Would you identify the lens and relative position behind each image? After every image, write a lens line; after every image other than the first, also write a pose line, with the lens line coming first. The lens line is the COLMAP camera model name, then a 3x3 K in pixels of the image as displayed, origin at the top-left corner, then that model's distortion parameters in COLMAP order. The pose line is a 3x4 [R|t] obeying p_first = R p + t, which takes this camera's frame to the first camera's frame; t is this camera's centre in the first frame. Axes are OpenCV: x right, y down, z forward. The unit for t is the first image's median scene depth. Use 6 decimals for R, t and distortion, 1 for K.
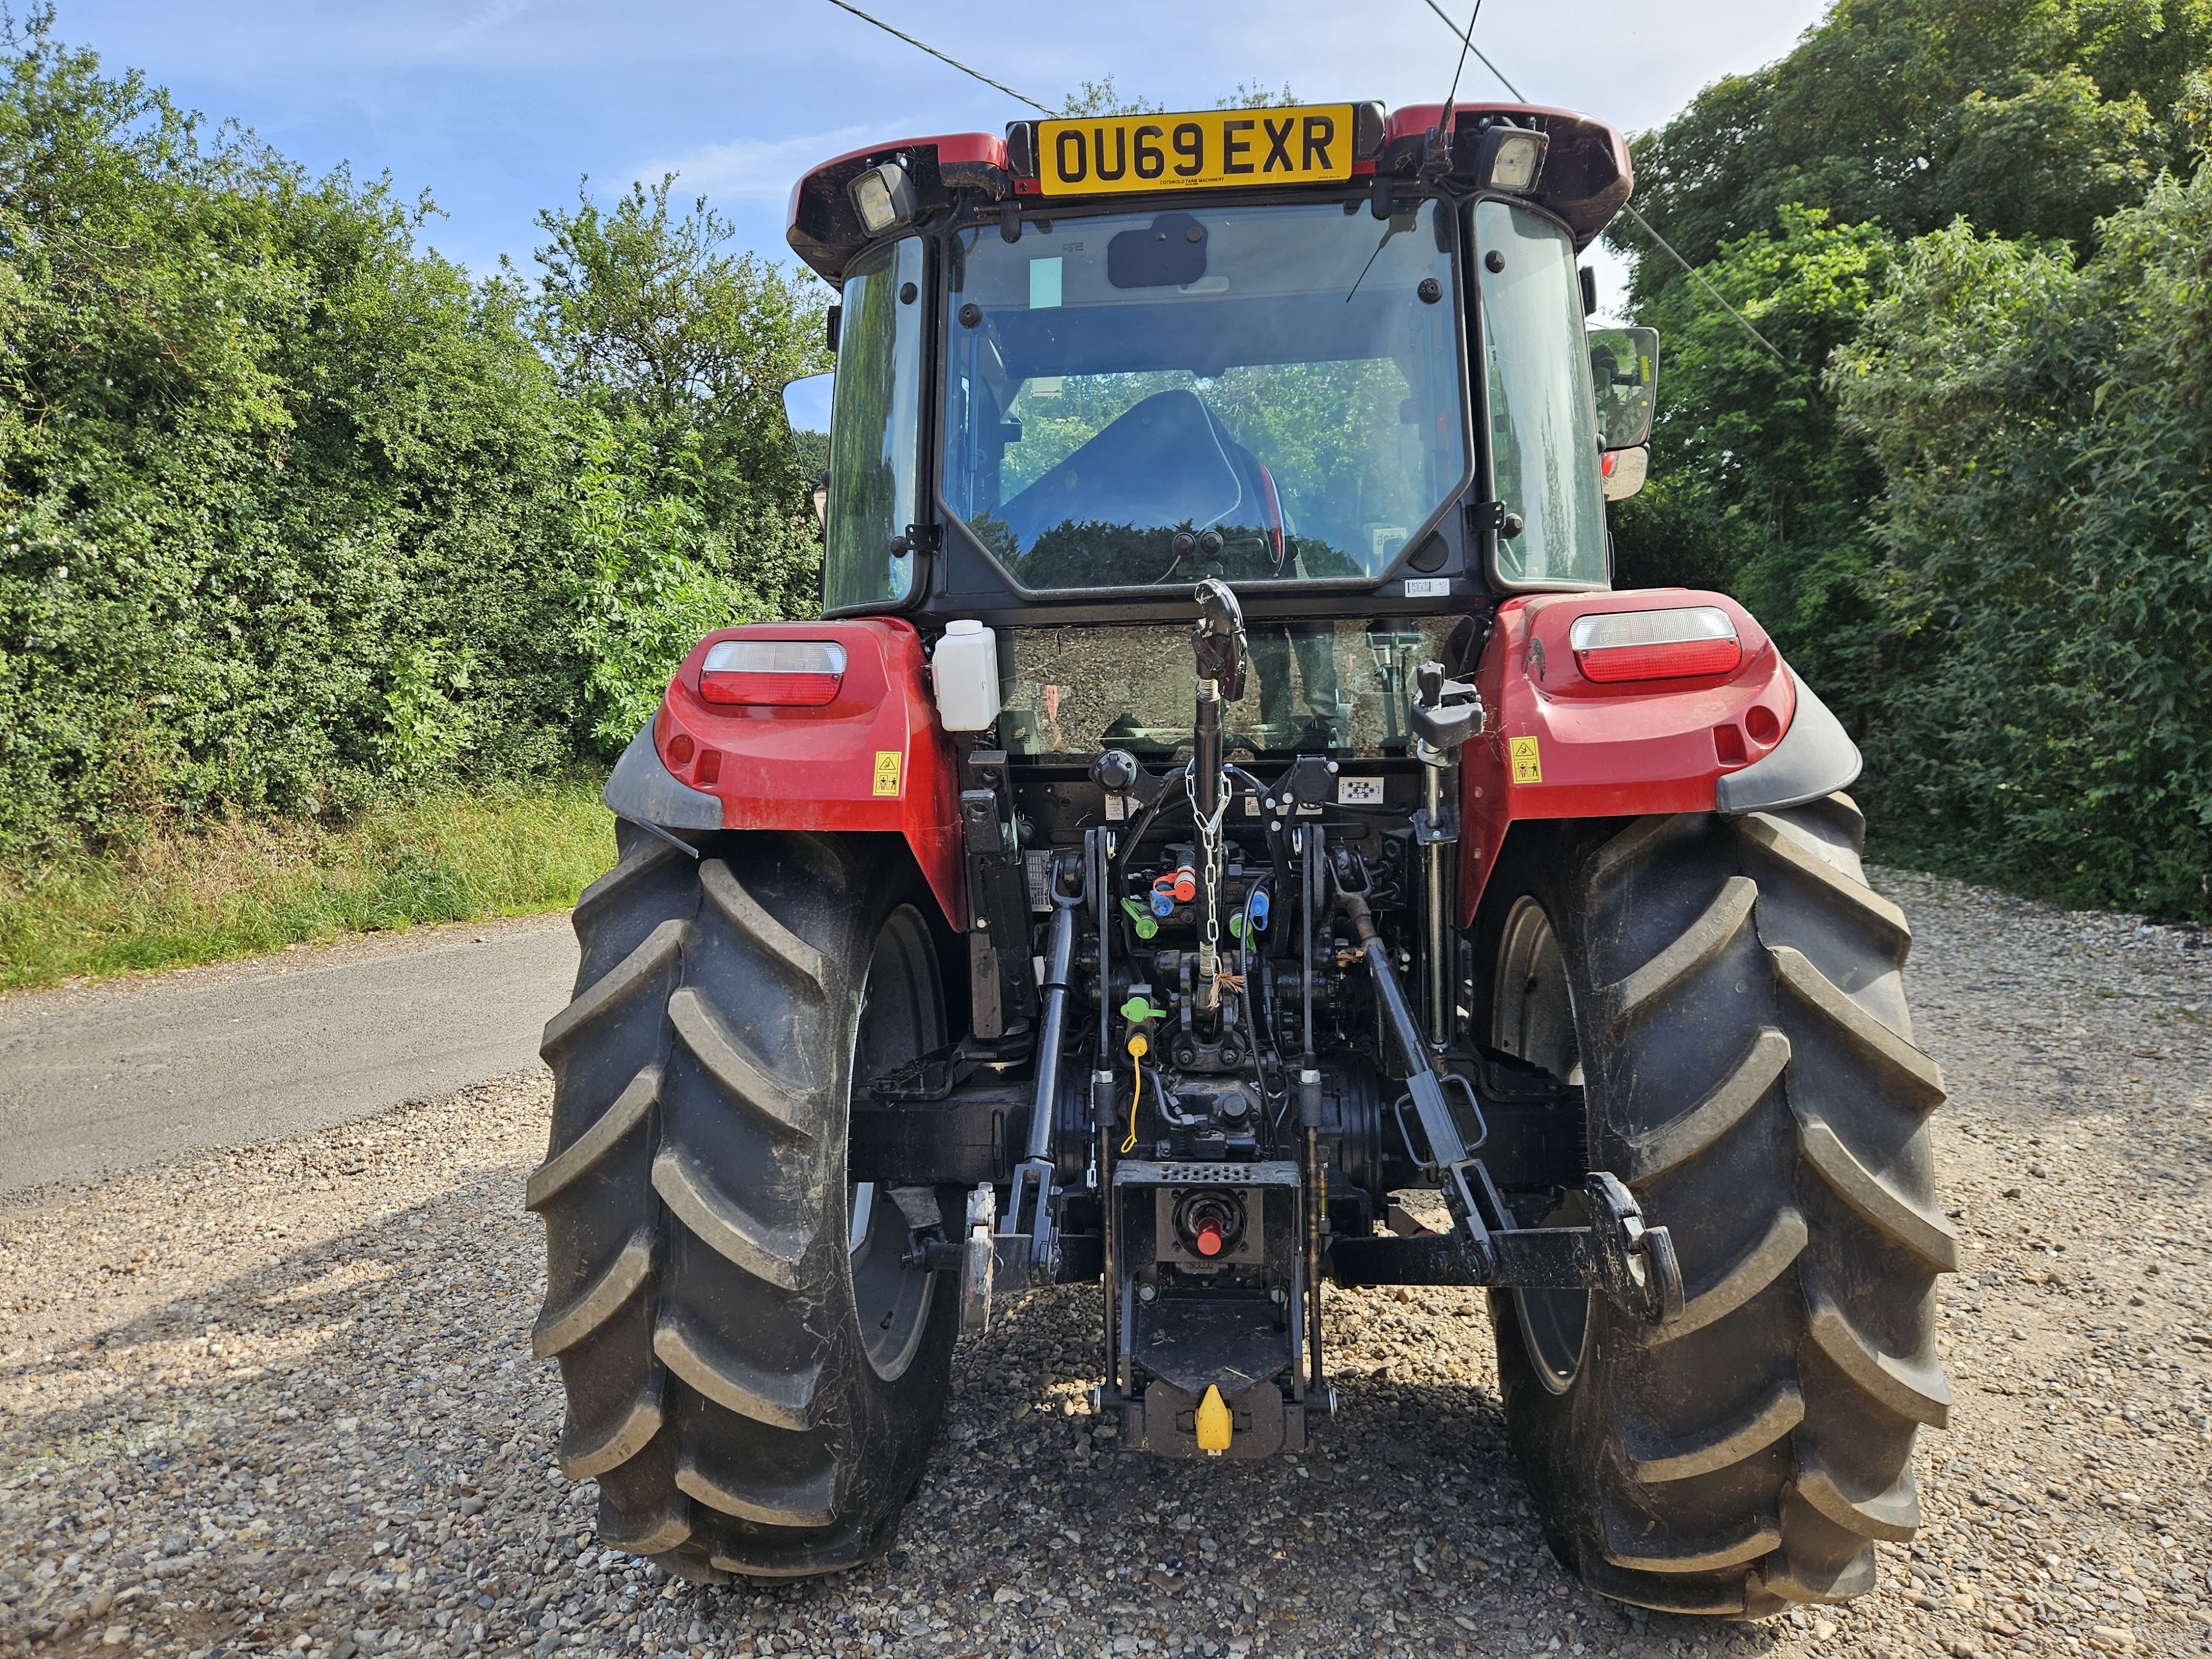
lens RADIAL K [[1439.5, 0, 1095.8], [0, 1439.5, 840.5], [0, 0, 1]] dist [0.072568, -0.054821]
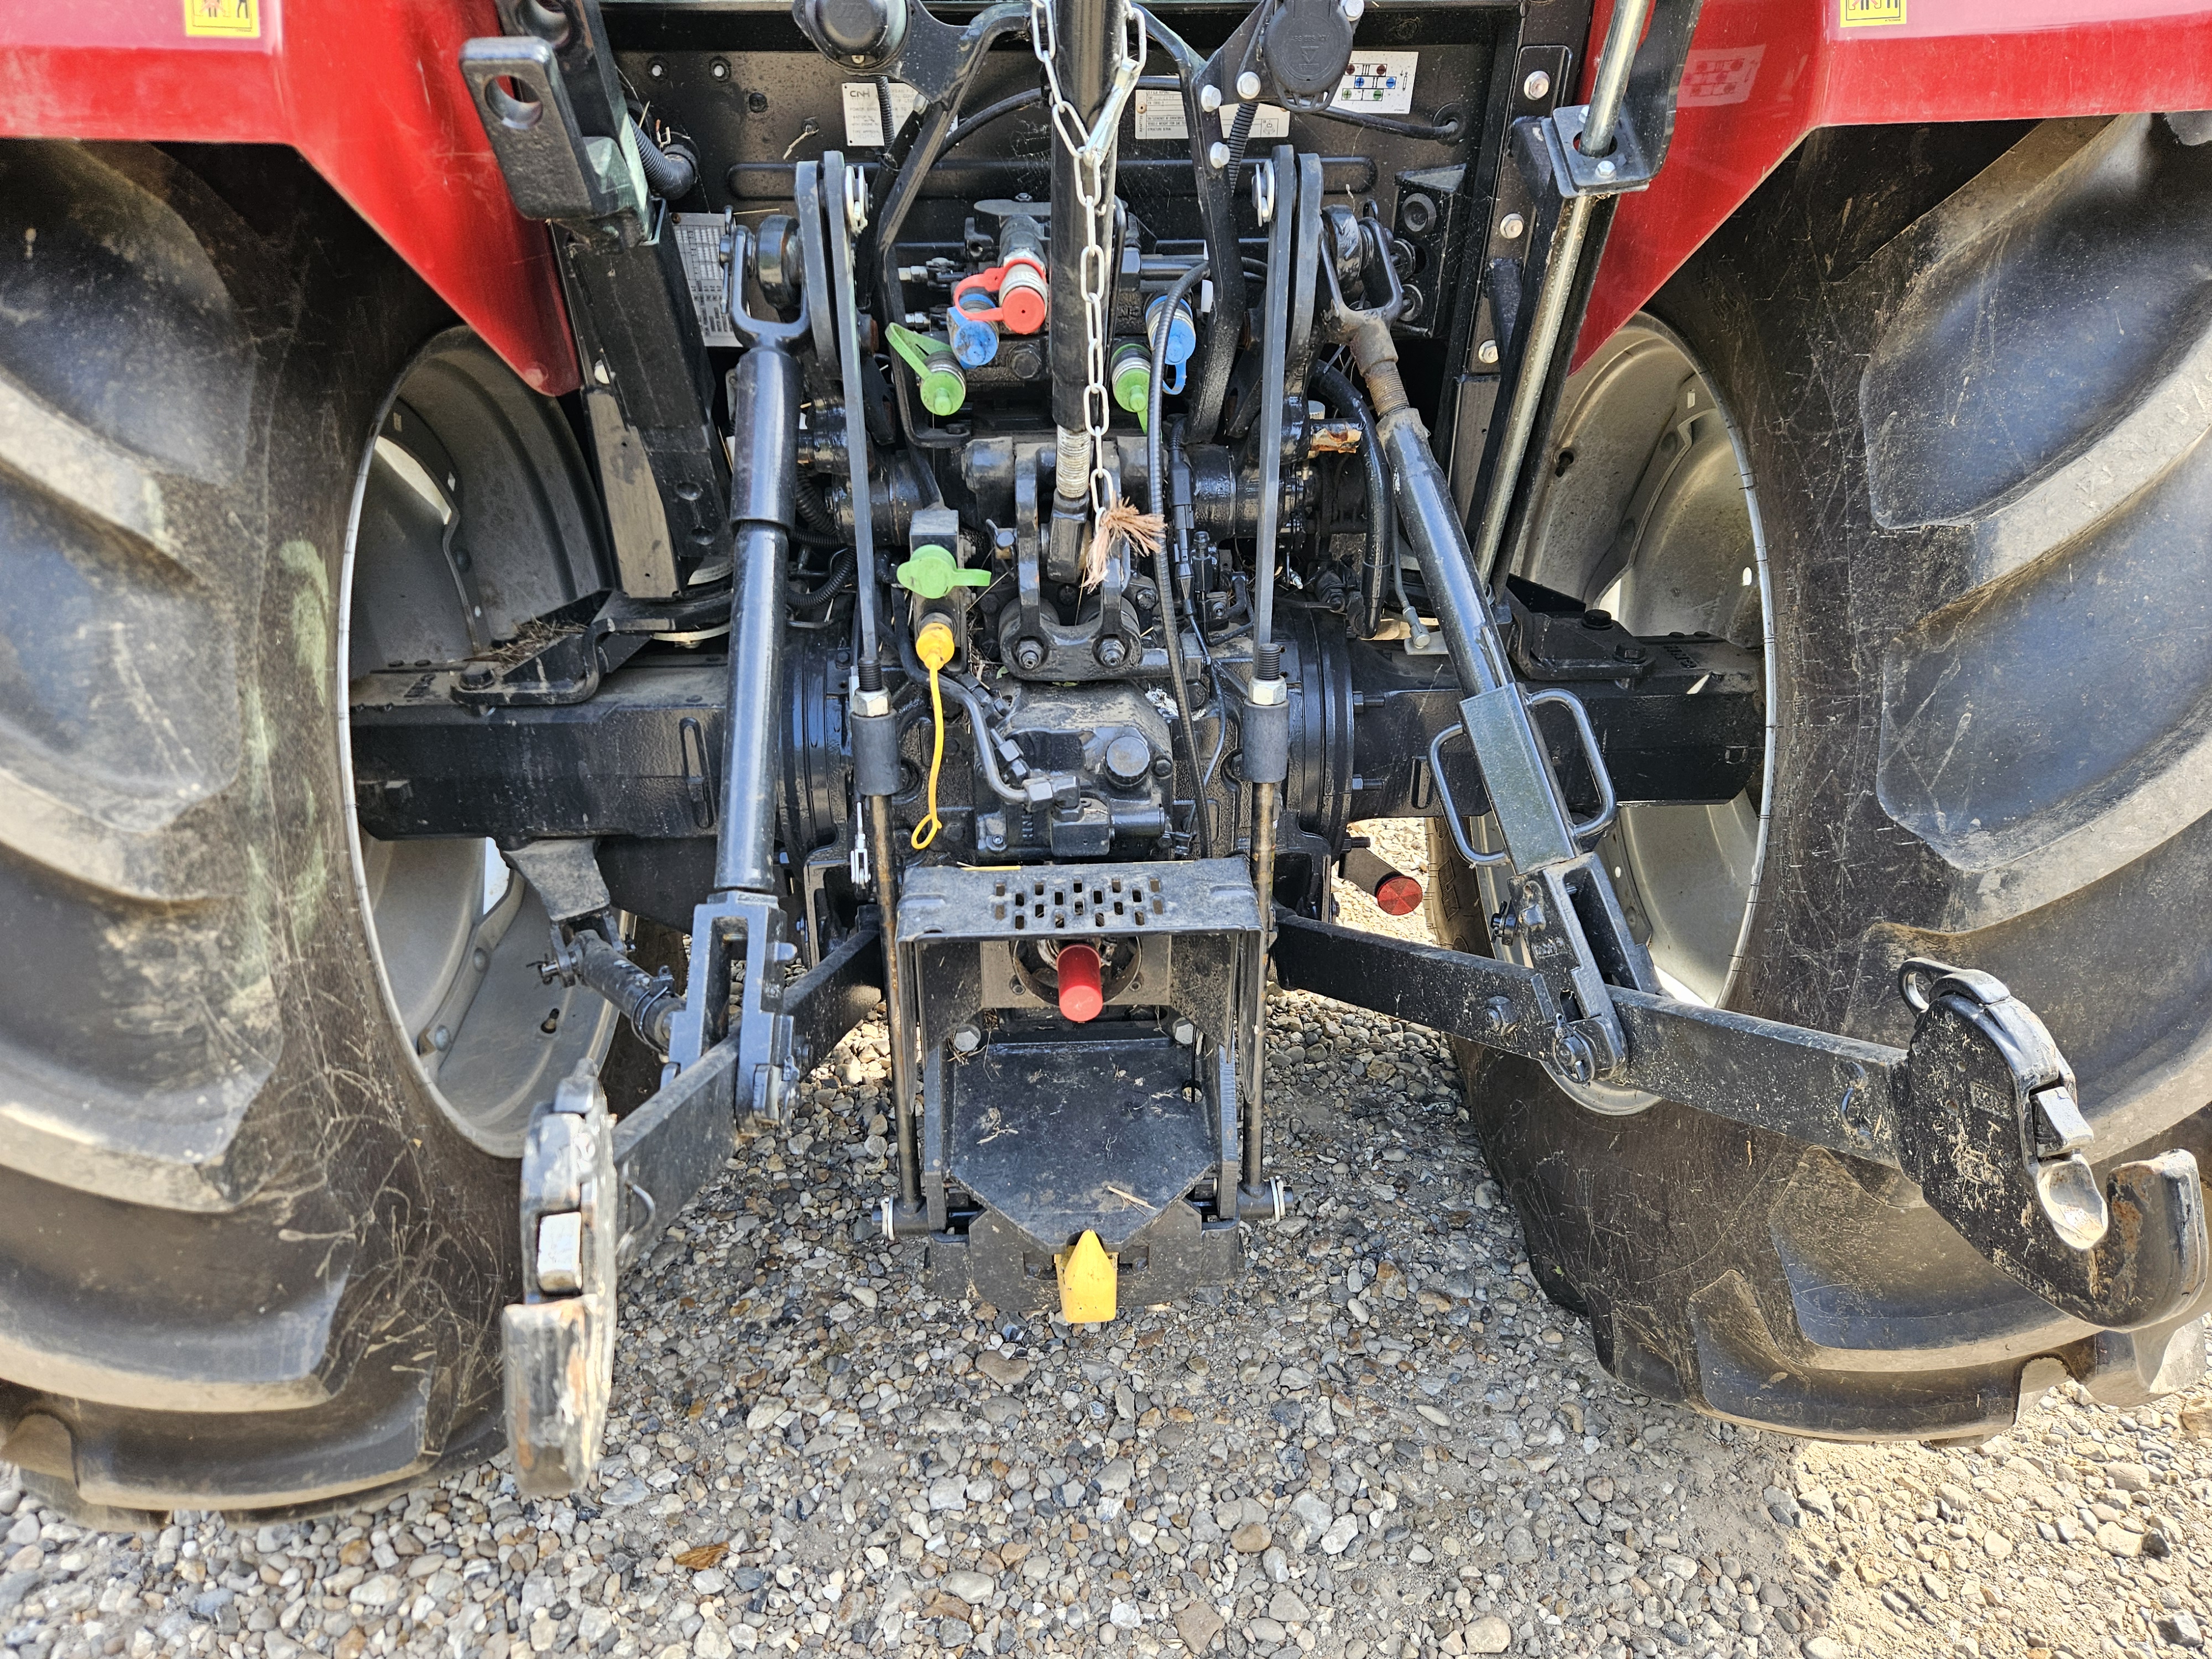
lens RADIAL K [[1439.5, 0, 1095.8], [0, 1439.5, 840.5], [0, 0, 1]] dist [0.072568, -0.054821]
pose [[0.989964, -0.050054, 0.132161, 0.014094], [-0.005606, 0.920531, 0.390628, 0.009187], [-0.141211, -0.387449, 0.911012, 0.488425]]
